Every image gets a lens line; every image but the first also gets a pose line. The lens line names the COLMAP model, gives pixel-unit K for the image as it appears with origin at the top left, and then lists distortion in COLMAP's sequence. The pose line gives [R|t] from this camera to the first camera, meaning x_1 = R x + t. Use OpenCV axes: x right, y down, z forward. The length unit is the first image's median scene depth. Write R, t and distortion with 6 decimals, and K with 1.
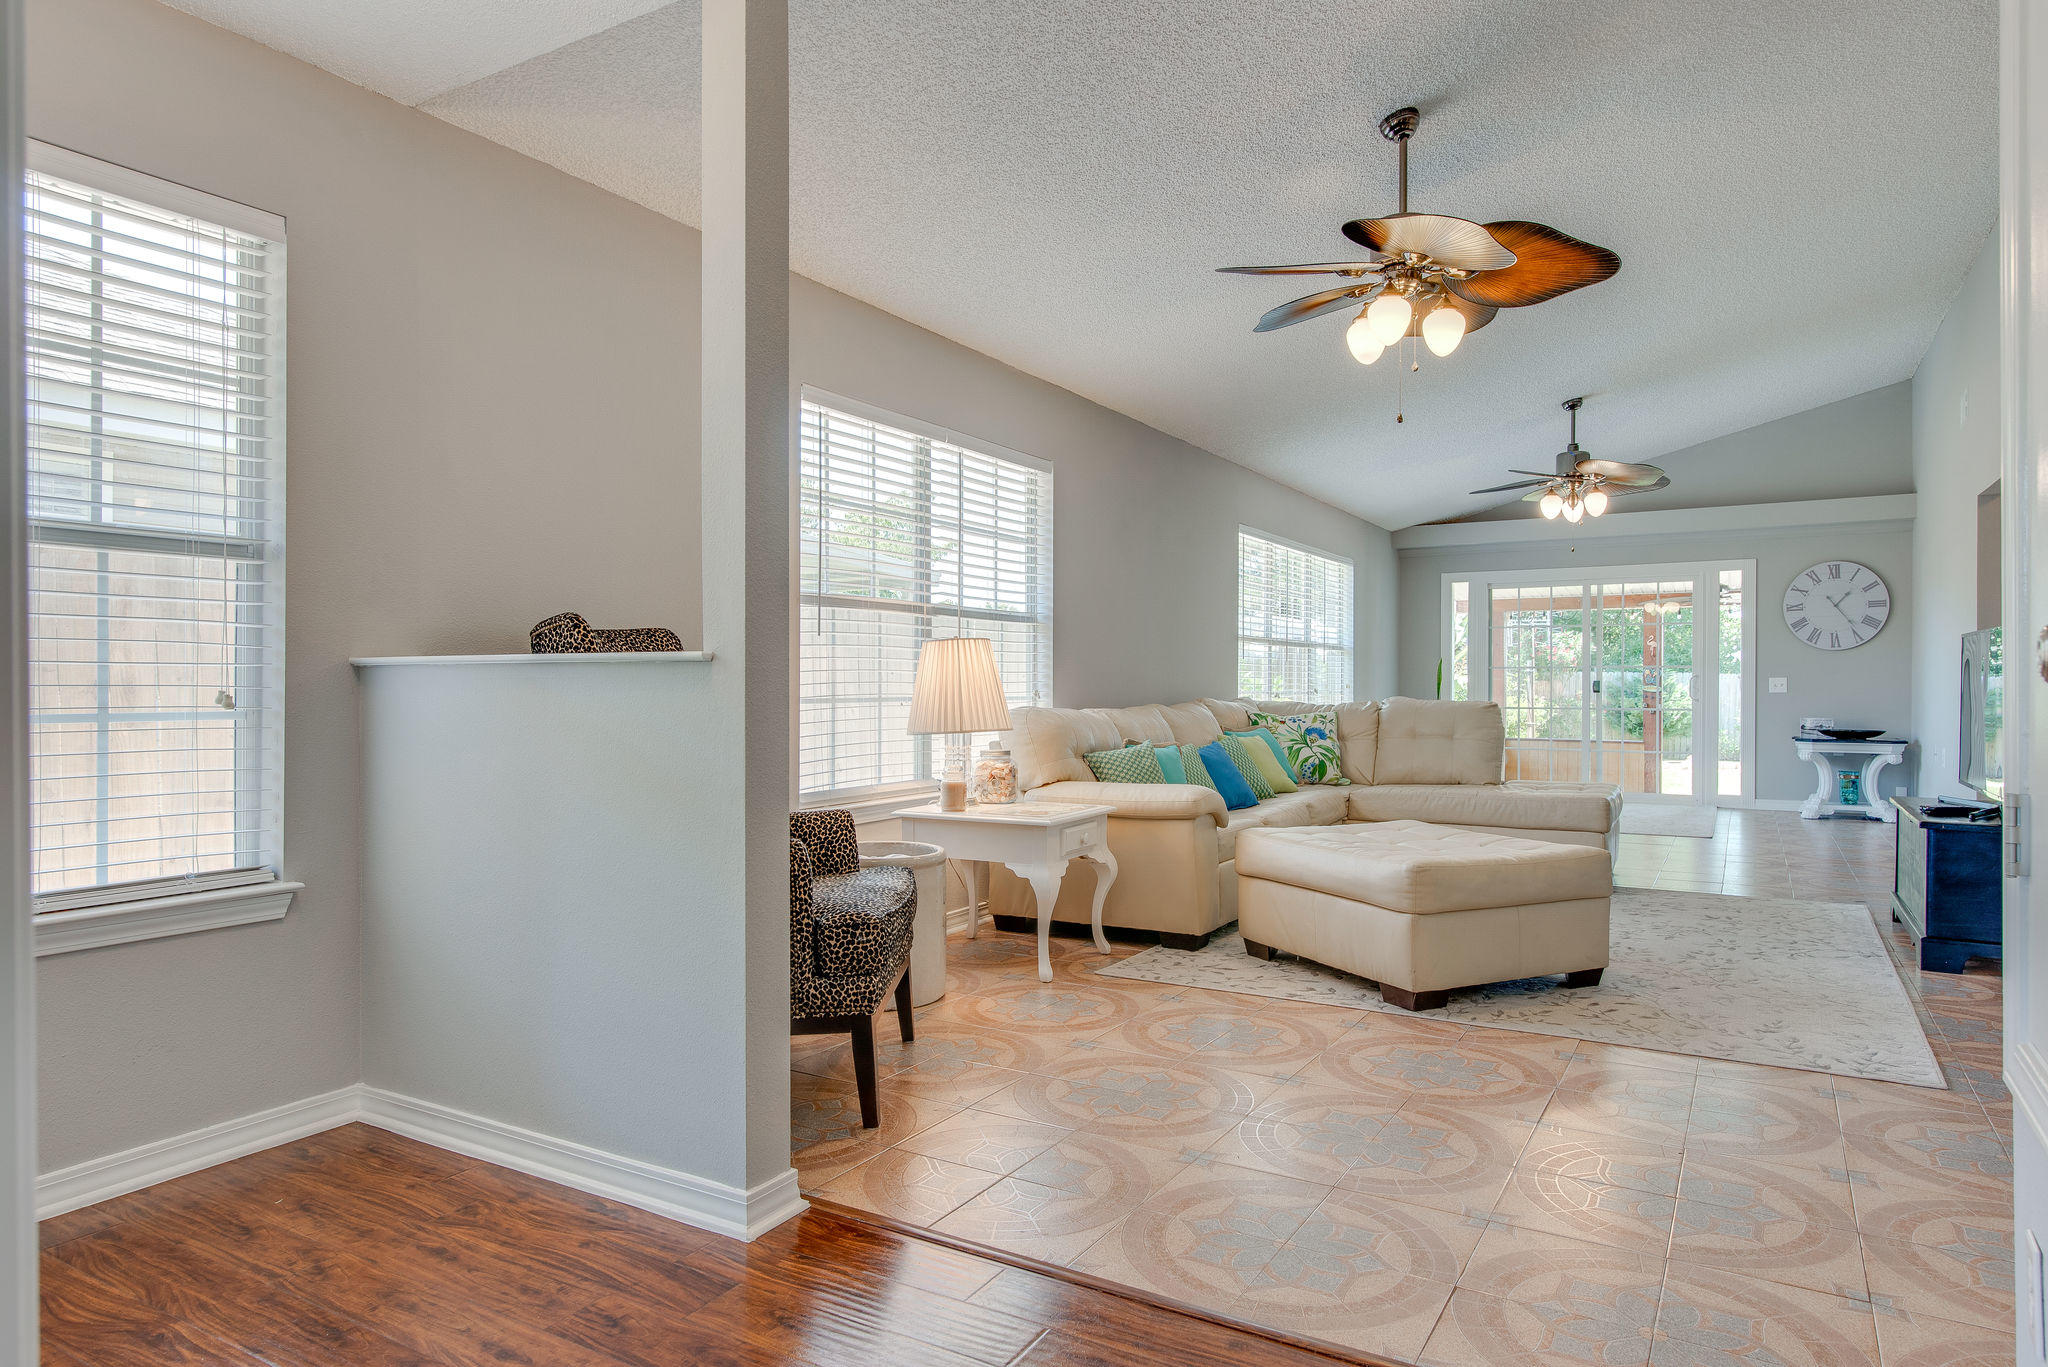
lens RADIAL K [[1227.5, 0, 1004.0], [0, 1227.5, 682.5], [0, 0, 1]] dist [0.001619, 0.000246]
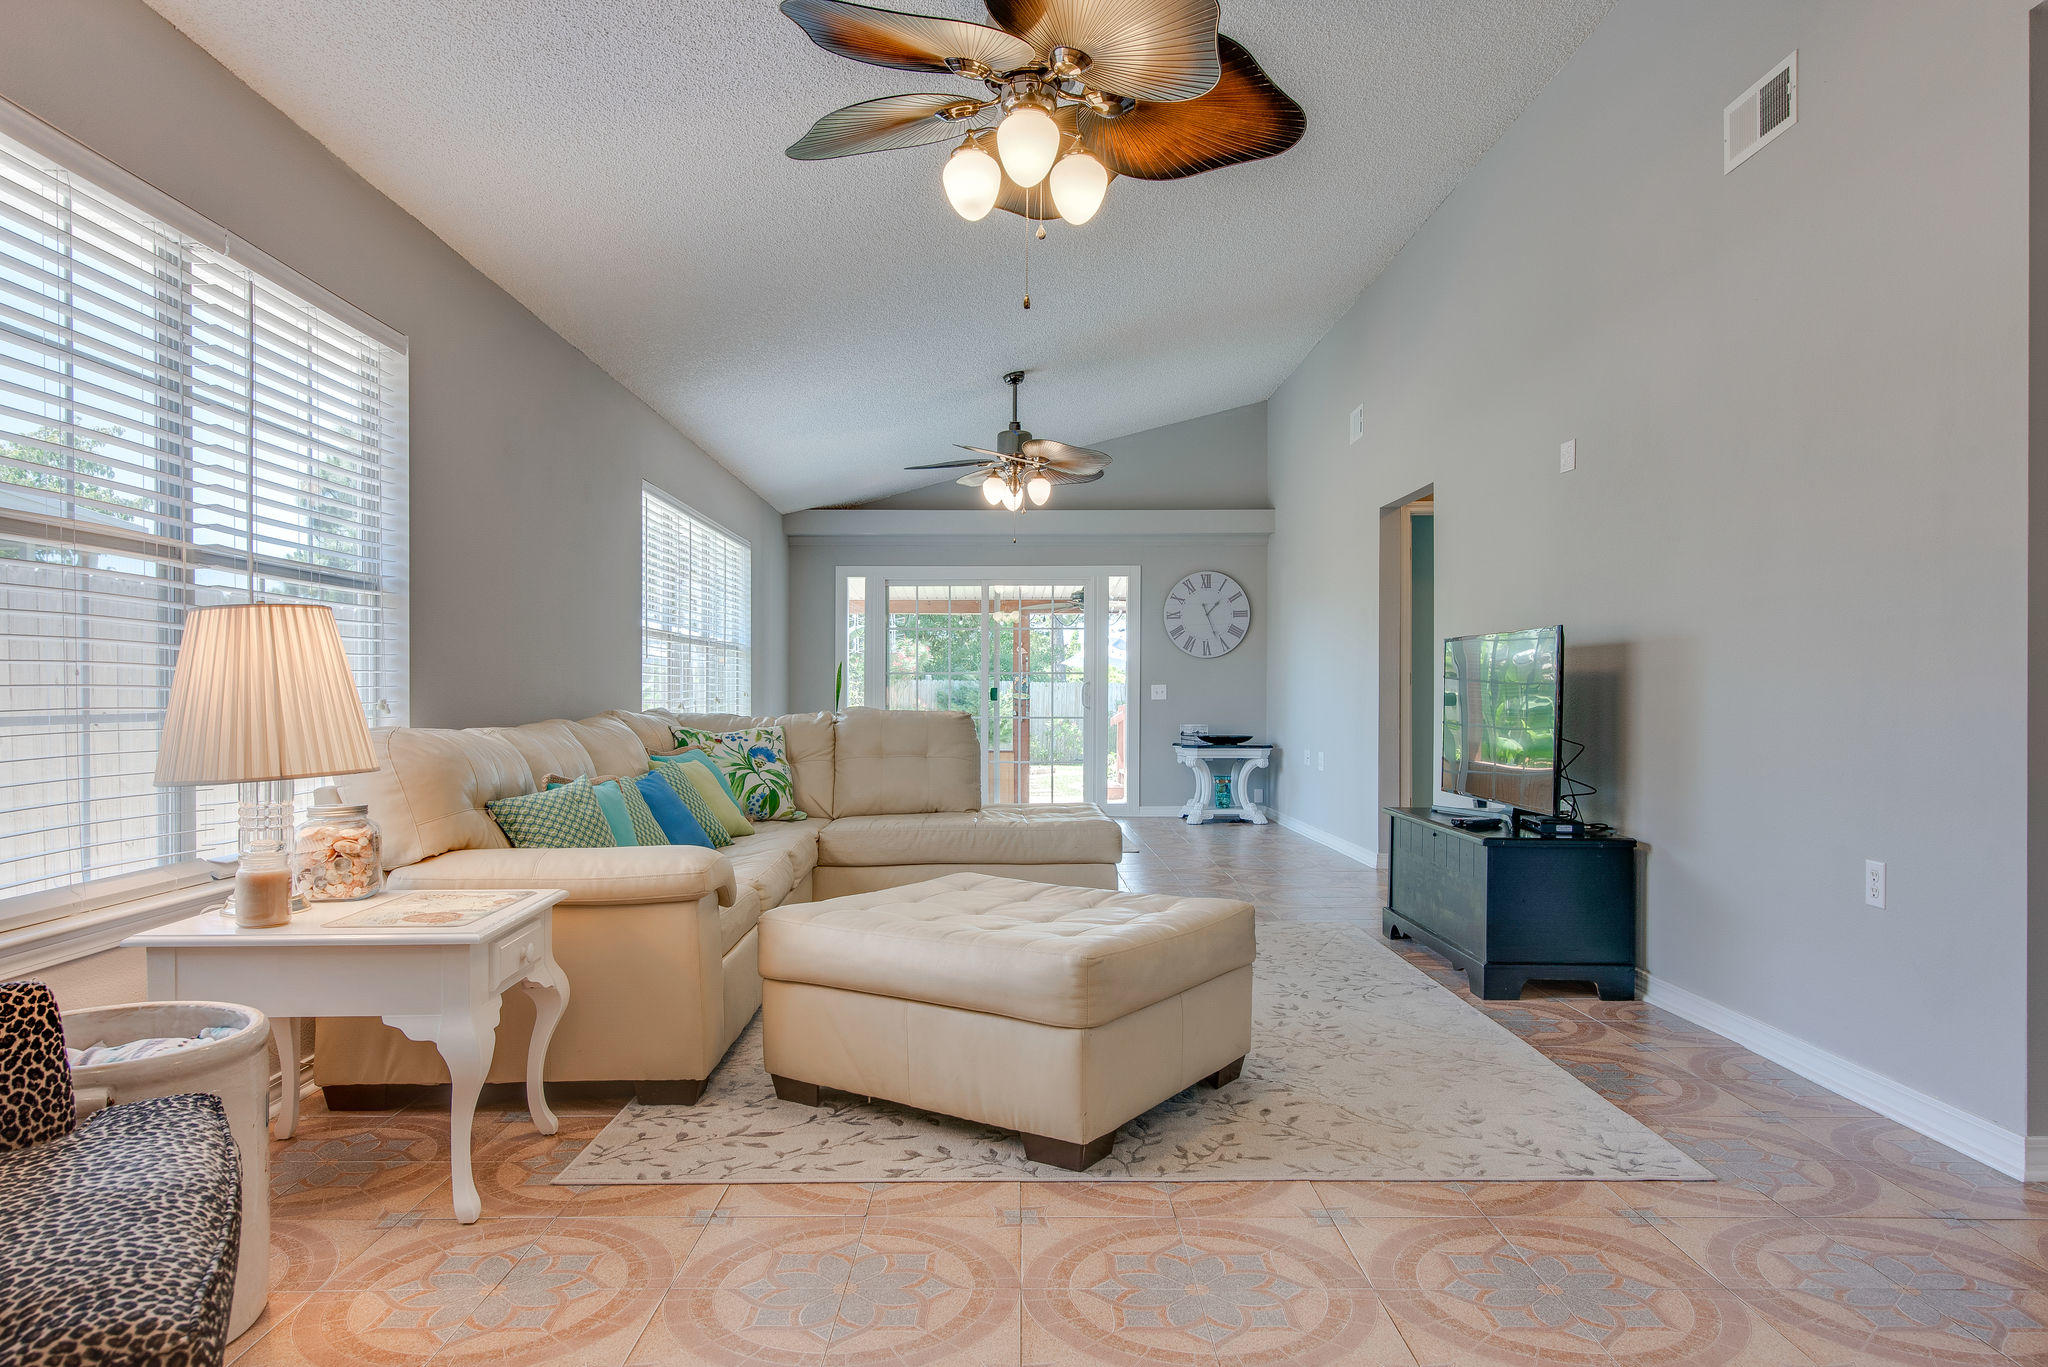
lens RADIAL K [[1294.1, 0, 1014.1], [0, 1294.1, 703.8], [0, 0, 1]] dist [0.007958, -0.000685]
pose [[0.849919, -0.005346, 0.526887, -0.040054], [0.000110, 0.999950, 0.009968, 0.001511], [-0.526914, -0.008414, 0.849877, 0.229190]]
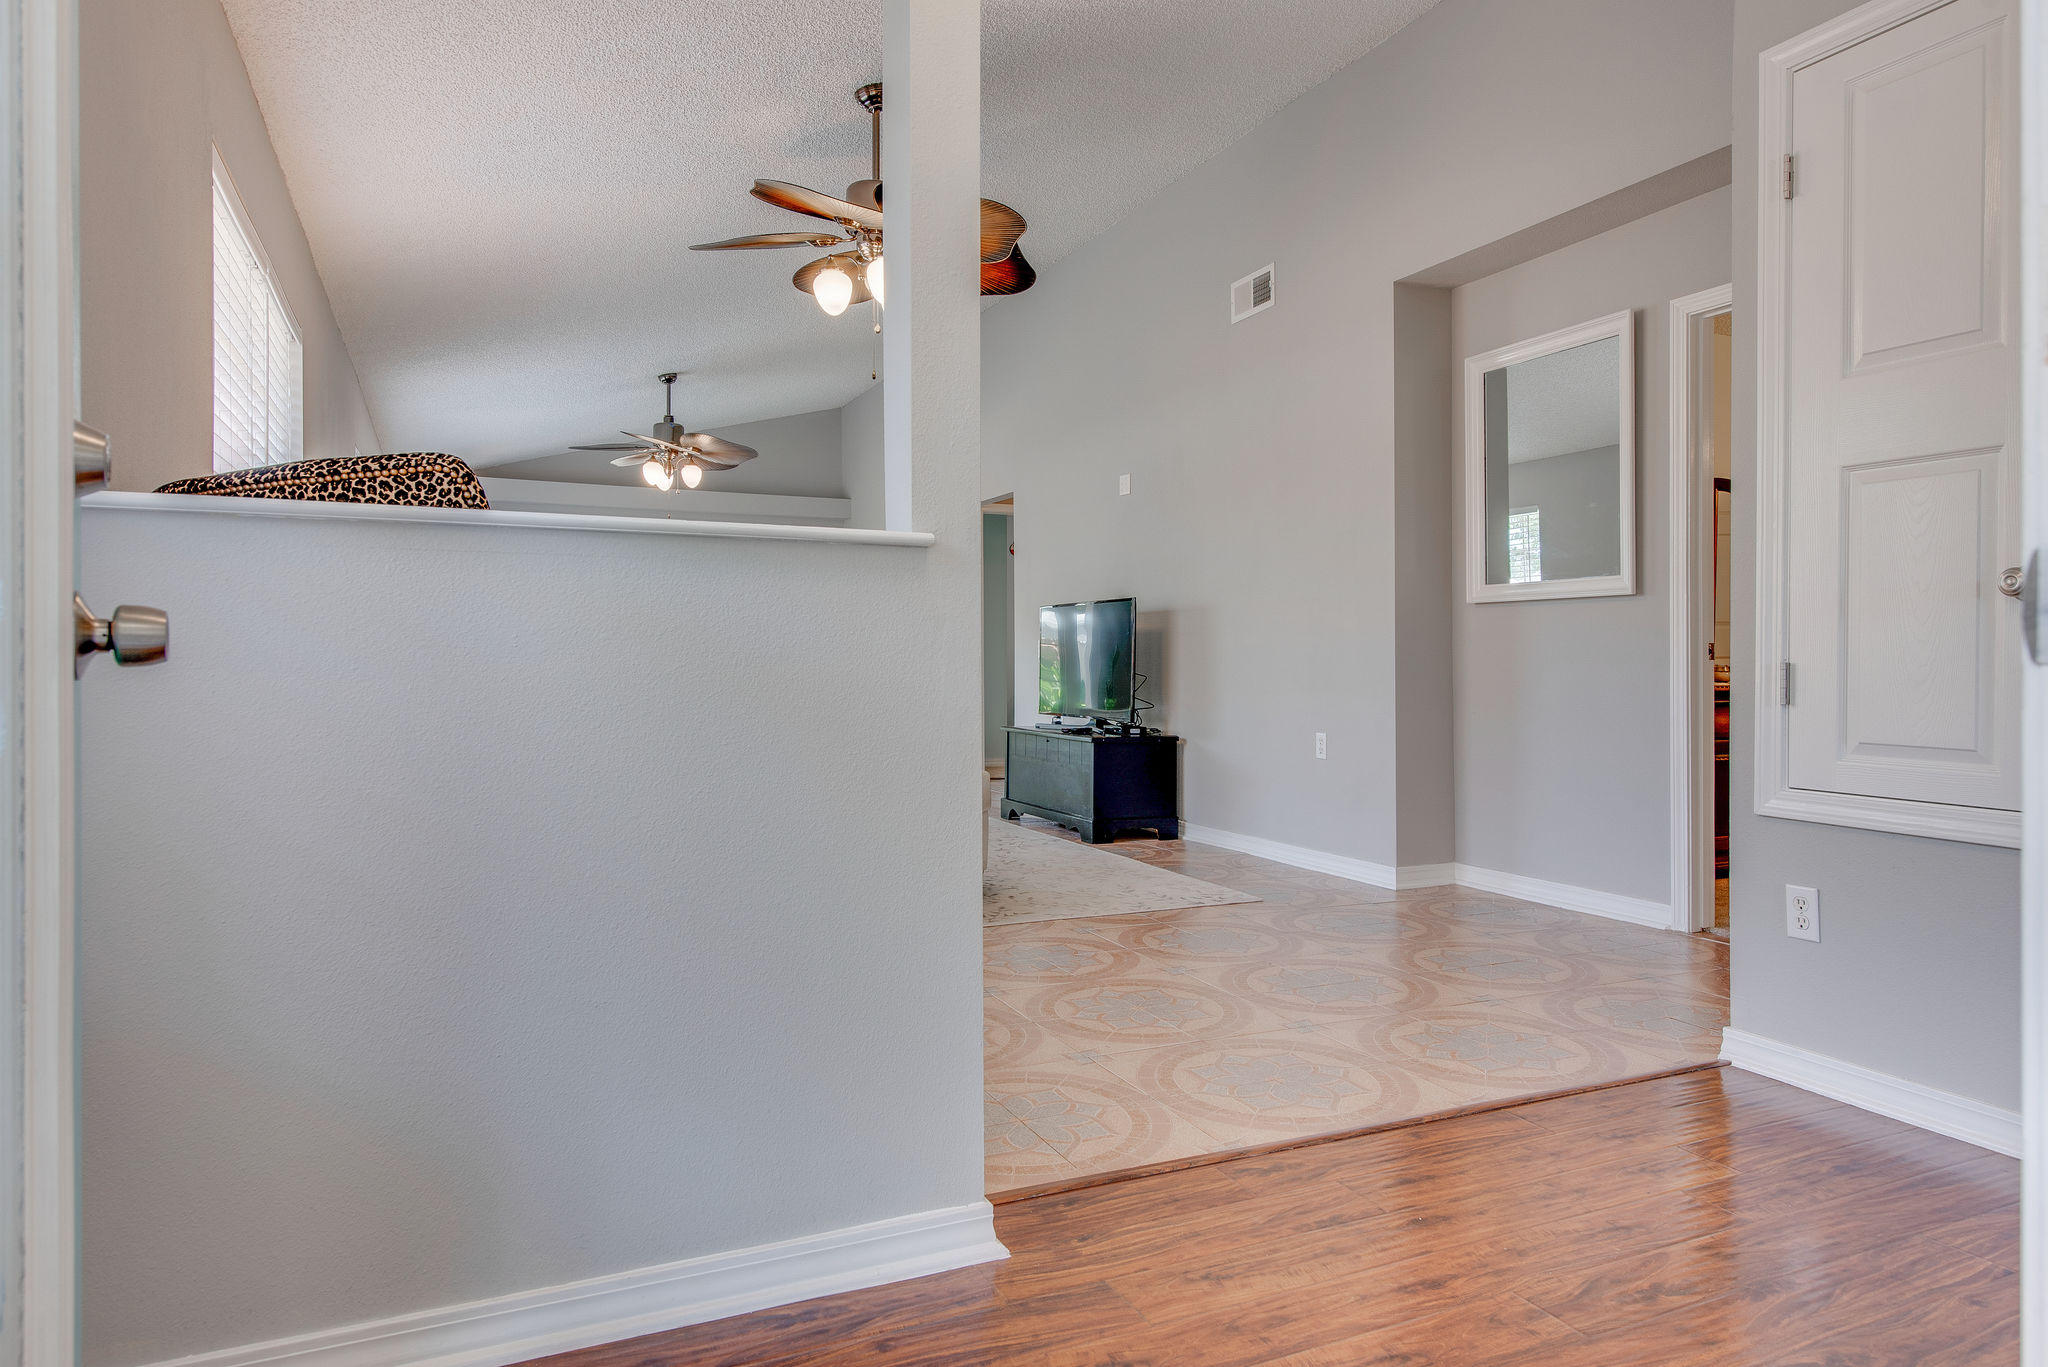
lens RADIAL K [[1259.4, 0, 1019.9], [0, 1259.4, 664.1], [0, 0, 1]] dist [0.001301, -0.000335]
pose [[0.558675, 0.002197, 0.829384, -0.302790], [-0.005488, 0.999984, 0.001048, 0.017862], [-0.829368, -0.005137, 0.558679, 0.172701]]
